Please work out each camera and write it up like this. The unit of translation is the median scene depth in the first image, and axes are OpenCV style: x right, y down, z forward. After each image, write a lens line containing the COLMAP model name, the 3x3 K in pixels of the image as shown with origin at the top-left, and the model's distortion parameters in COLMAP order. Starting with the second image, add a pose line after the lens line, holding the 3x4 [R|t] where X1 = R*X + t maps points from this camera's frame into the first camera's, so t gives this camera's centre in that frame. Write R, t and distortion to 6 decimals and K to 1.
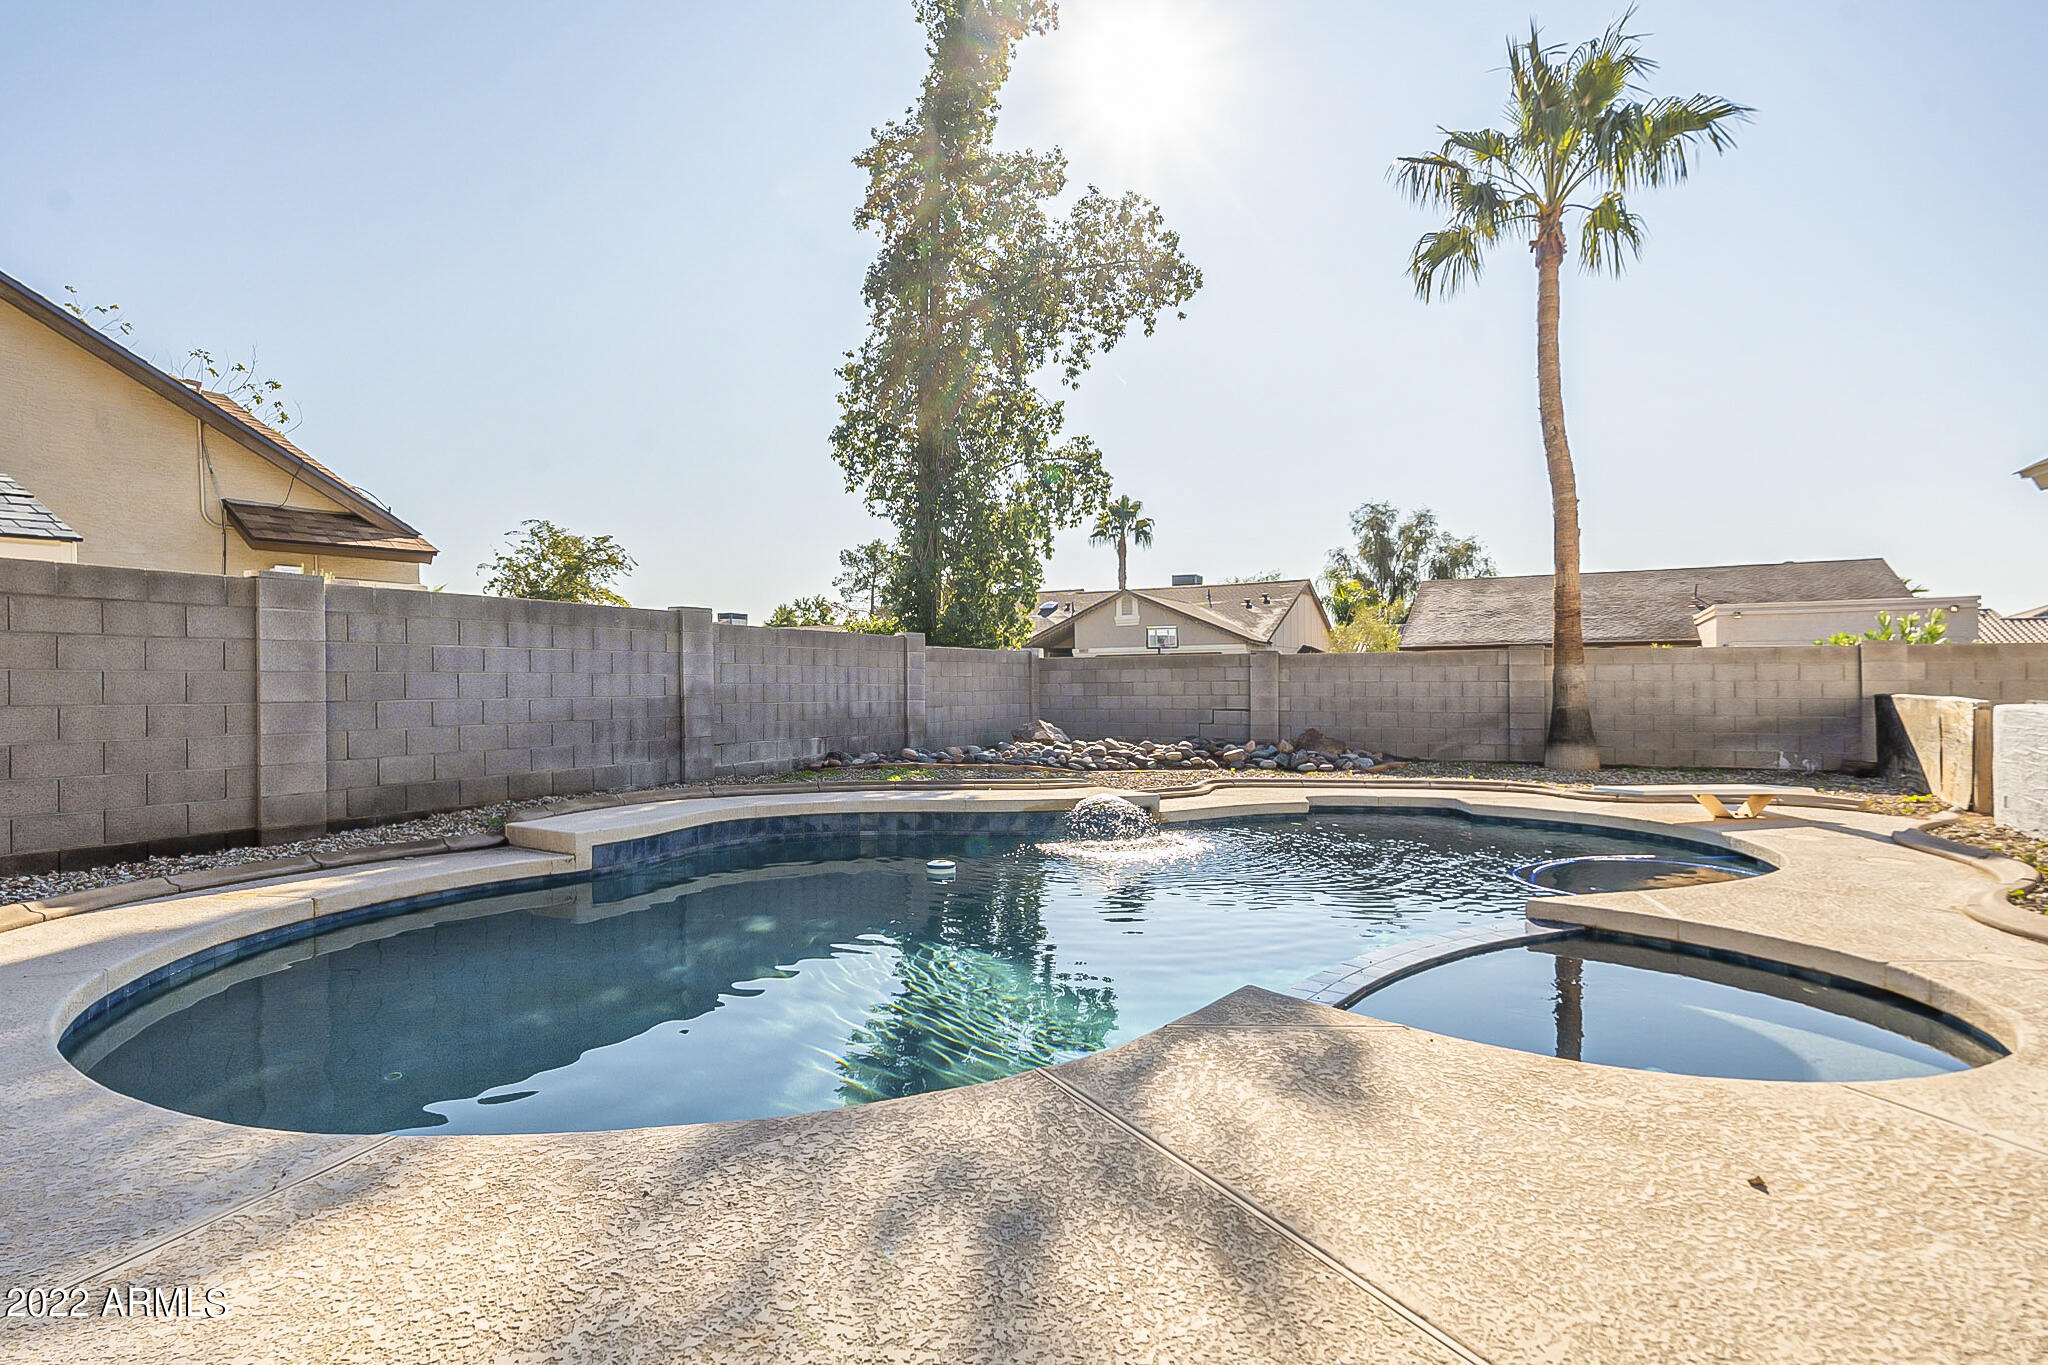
lens RADIAL K [[1026.3, 0, 1025.4], [0, 1026.3, 682.3], [0, 0, 1]] dist [0.002796, -0.000030]
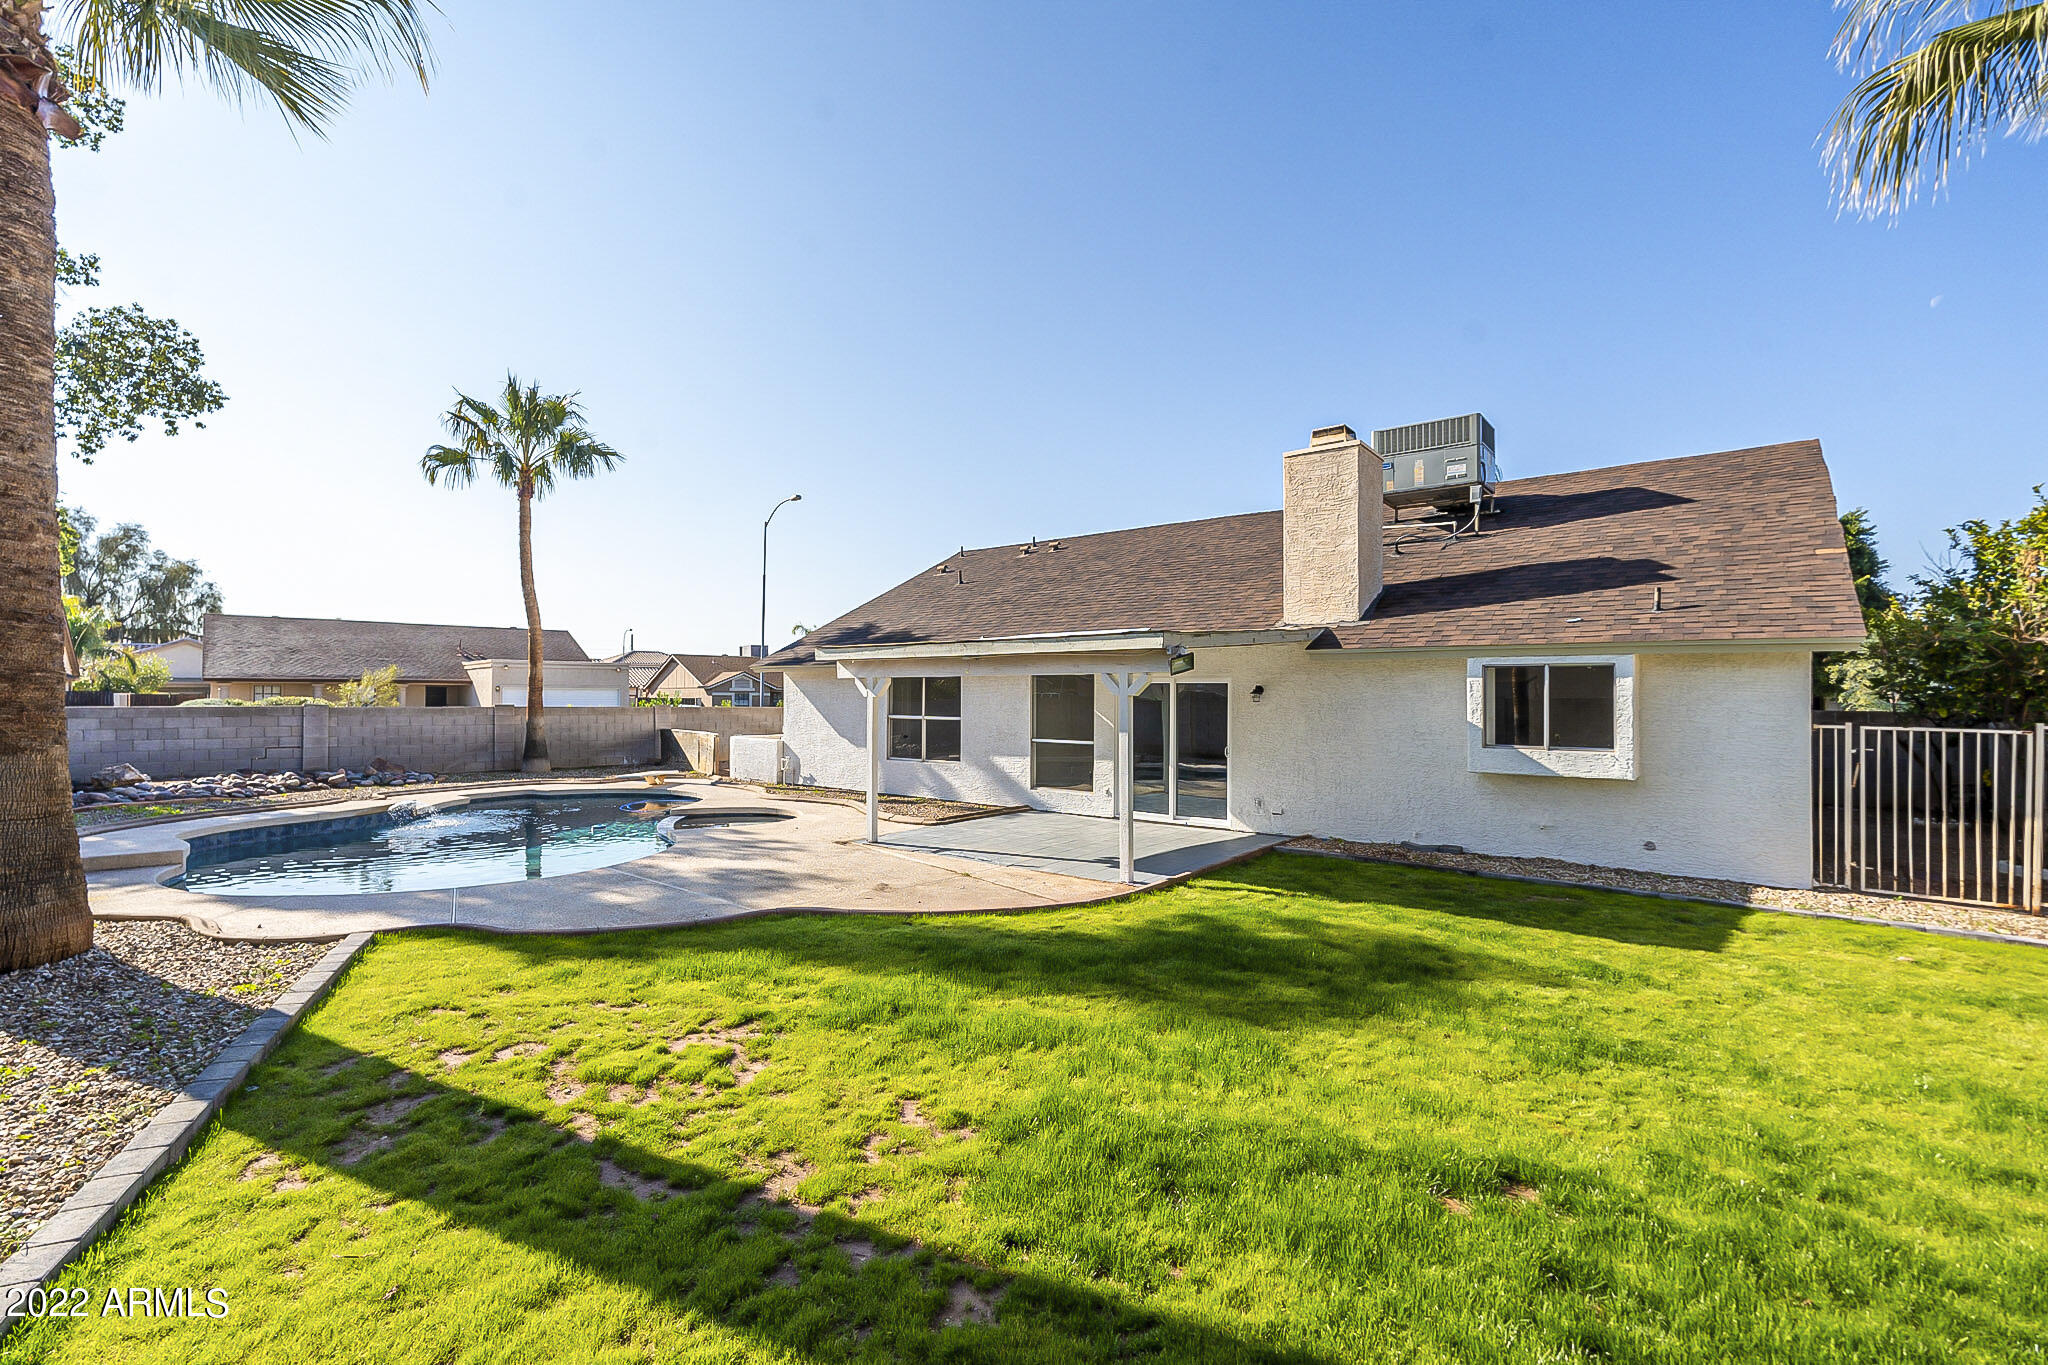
lens RADIAL K [[921.0, 0, 1028.1], [0, 921.0, 684.8], [0, 0, 1]] dist [-0.000760, 0.000861]
pose [[0.327749, 0.018149, 0.944591, -0.771500], [-0.009391, 0.999829, -0.015952, -0.056503], [-0.944718, -0.003642, 0.327863, -0.401950]]
